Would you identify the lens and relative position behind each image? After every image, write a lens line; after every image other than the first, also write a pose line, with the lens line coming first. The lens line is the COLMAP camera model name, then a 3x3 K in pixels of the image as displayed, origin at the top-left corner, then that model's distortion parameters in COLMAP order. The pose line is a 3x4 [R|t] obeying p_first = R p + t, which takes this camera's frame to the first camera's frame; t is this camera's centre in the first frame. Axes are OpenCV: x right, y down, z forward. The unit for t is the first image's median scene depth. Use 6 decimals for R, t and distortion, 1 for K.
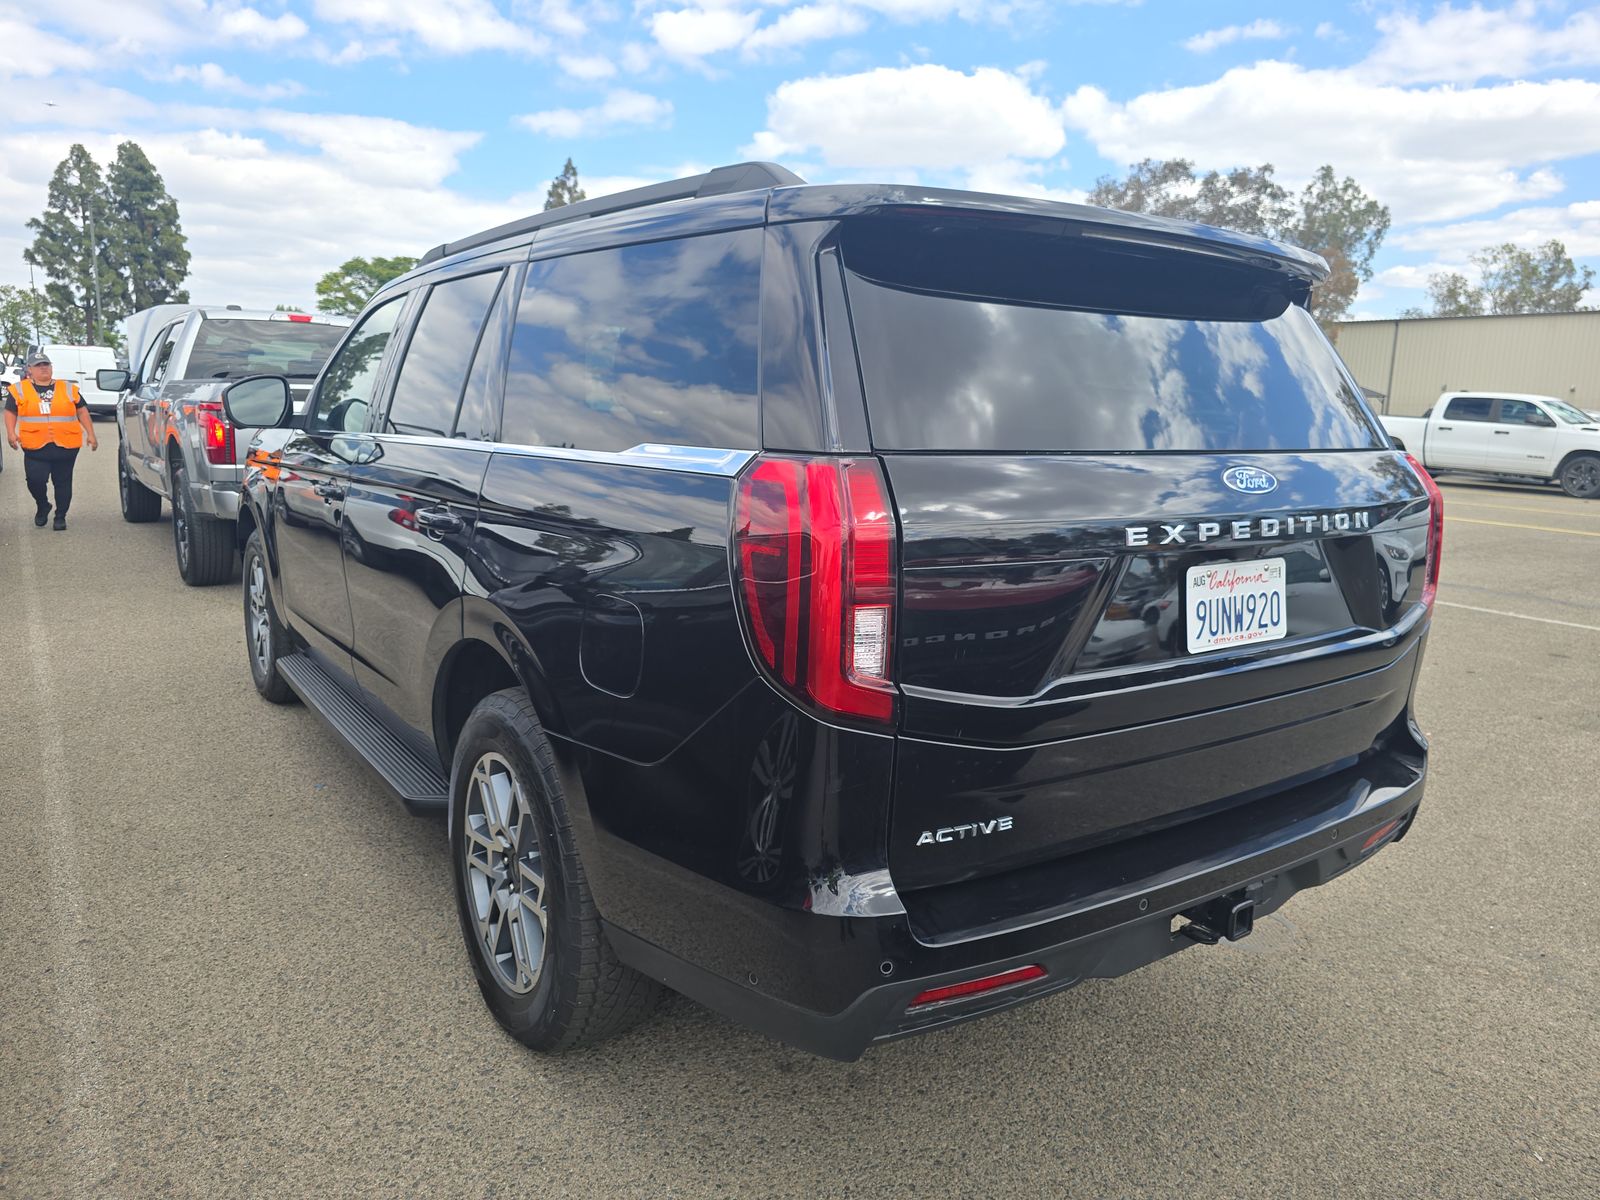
lens RADIAL K [[1091.9, 0, 809.7], [0, 1091.9, 594.0], [0, 0, 1]] dist [0.061402, -0.043148]
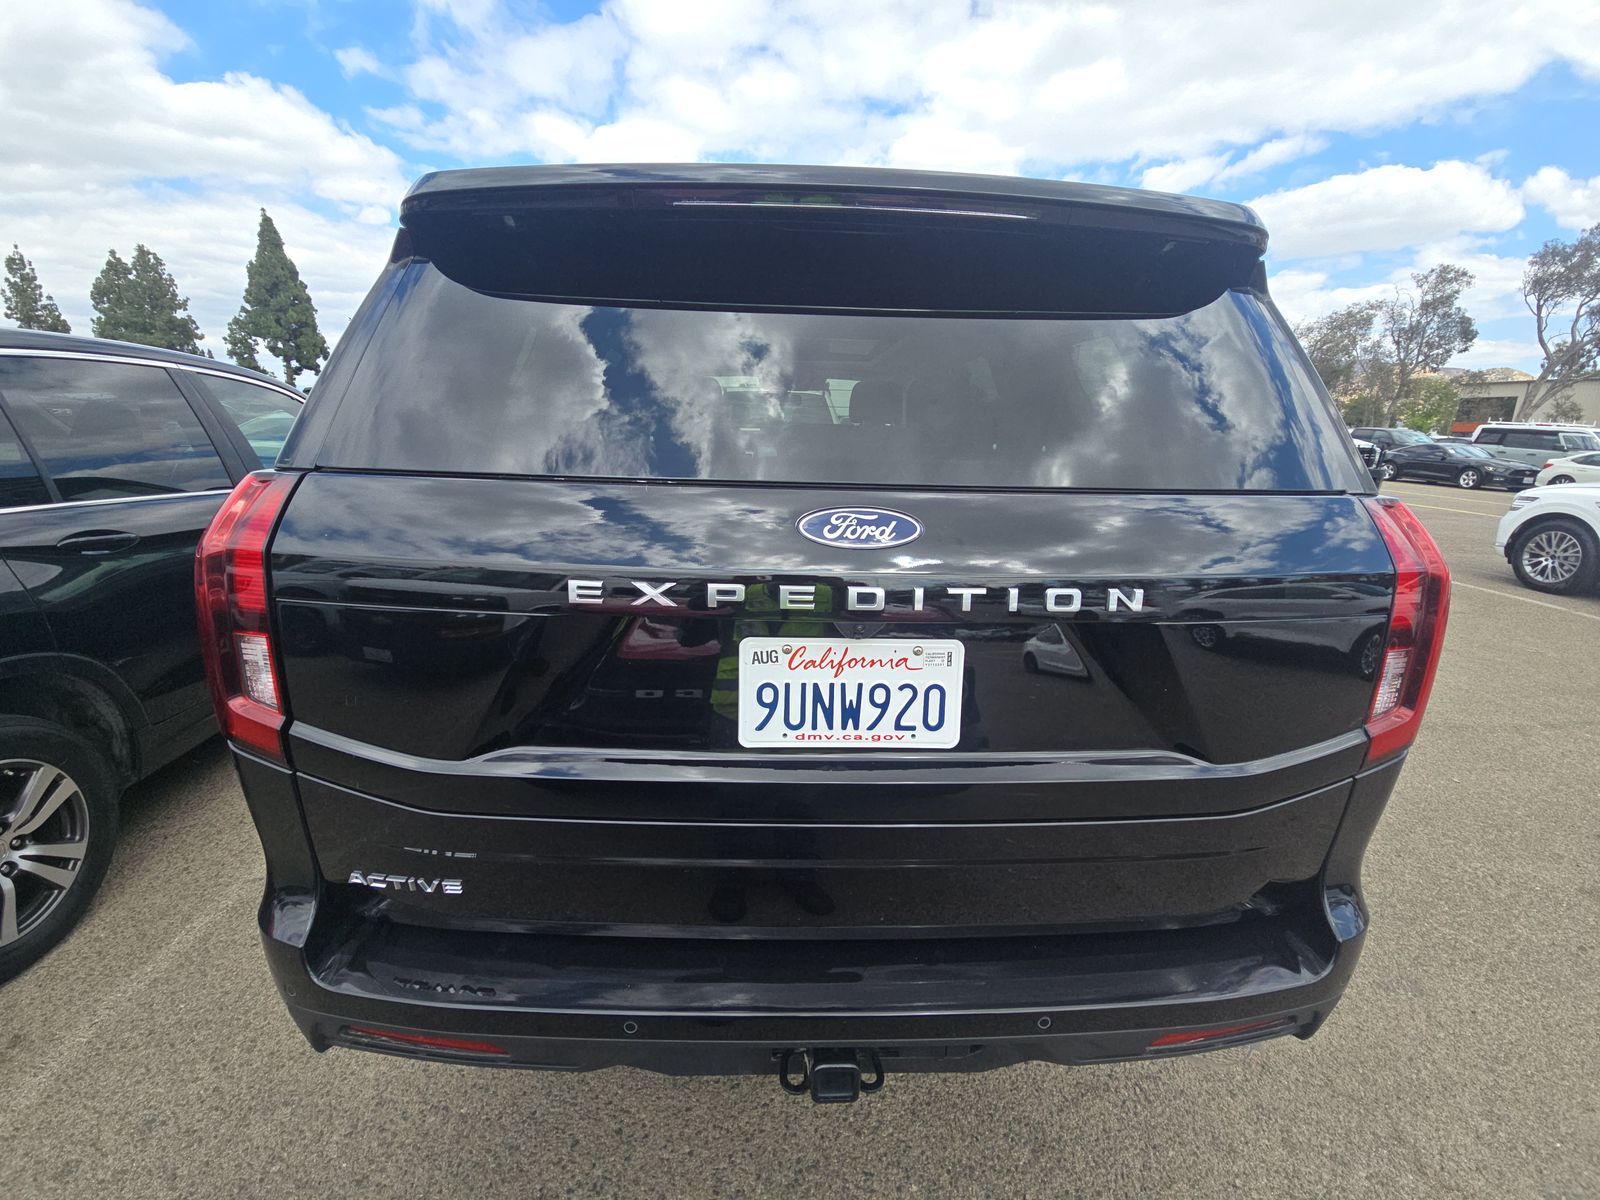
lens RADIAL K [[647.4, 0, 774.6], [0, 647.4, 603.7], [0, 0, 1]] dist [0.042293, -0.026887]
pose [[0.829029, 0.131997, -0.543405, 0.564655], [-0.094946, 0.990859, 0.095835, -0.086648], [0.551087, -0.027855, 0.833983, 0.593084]]
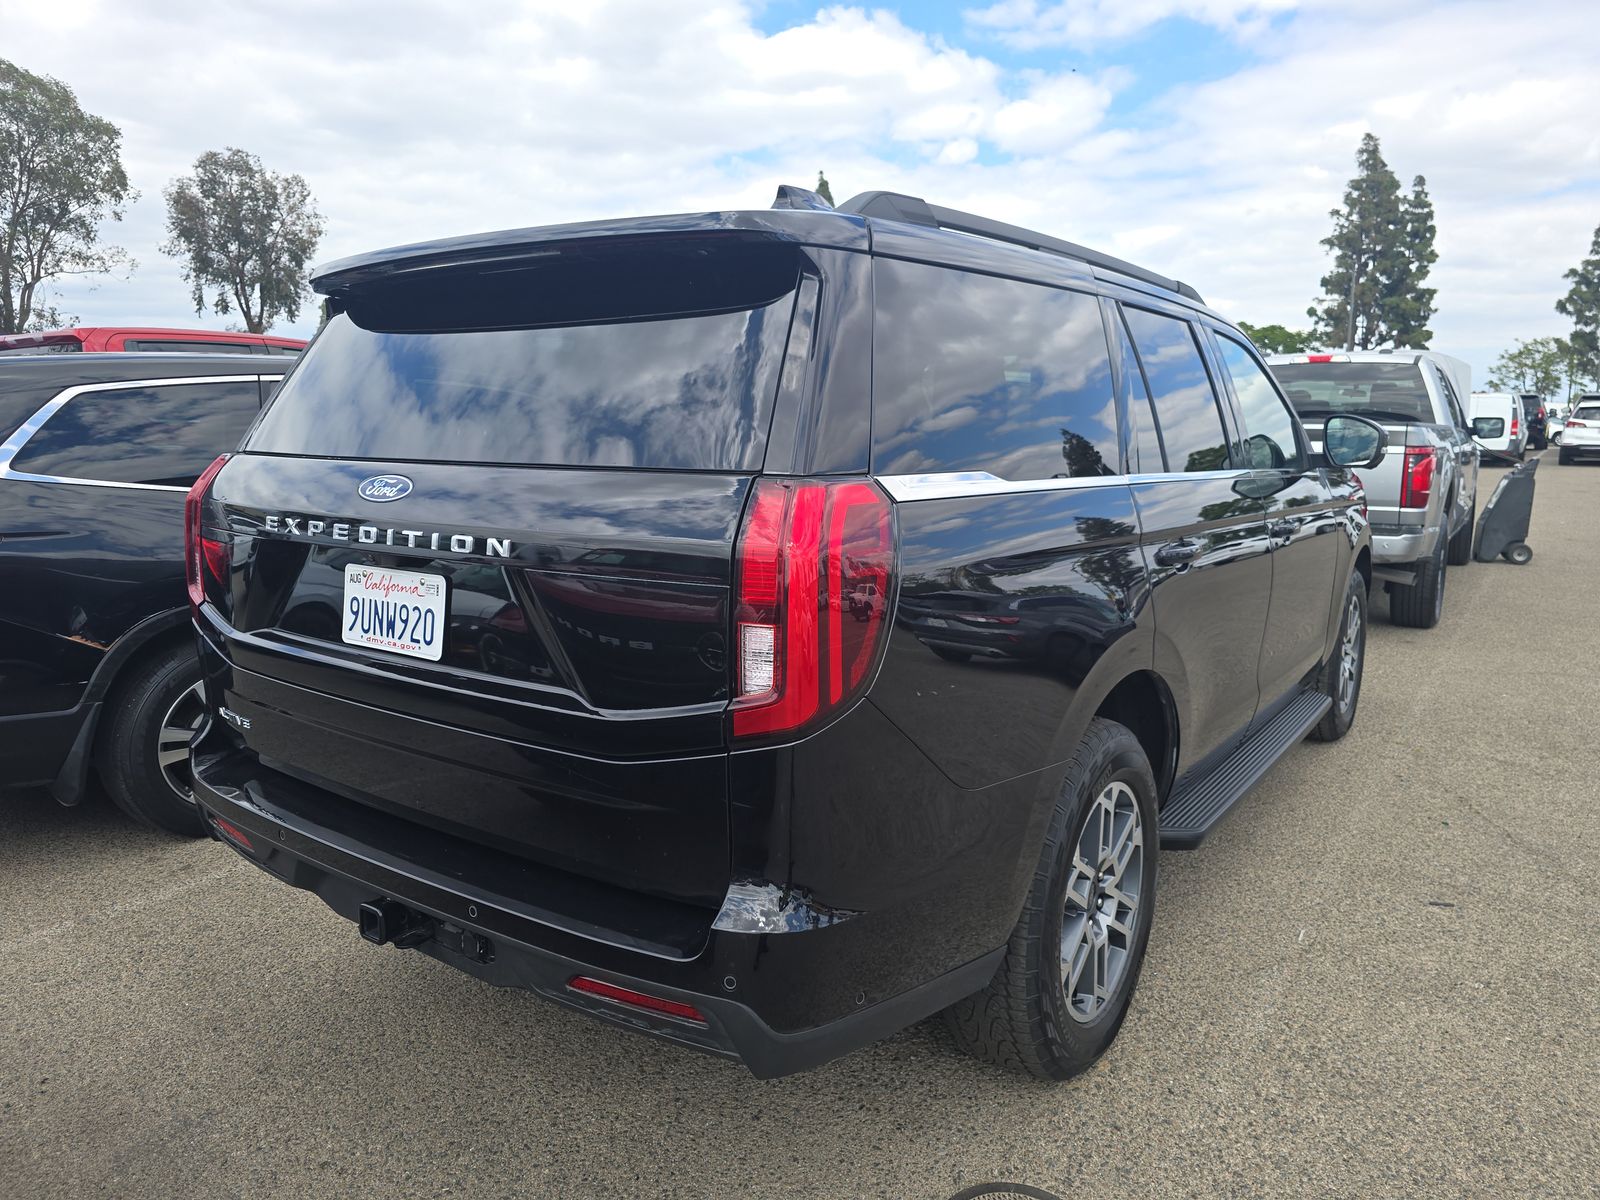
lens RADIAL K [[1091.9, 0, 809.7], [0, 1091.9, 594.0], [0, 0, 1]] dist [0.061402, -0.043148]
pose [[0.308386, 0.116077, -0.944153, 1.431648], [-0.156017, 0.985259, 0.070172, -0.134018], [0.938380, 0.125664, 0.321950, 1.010186]]
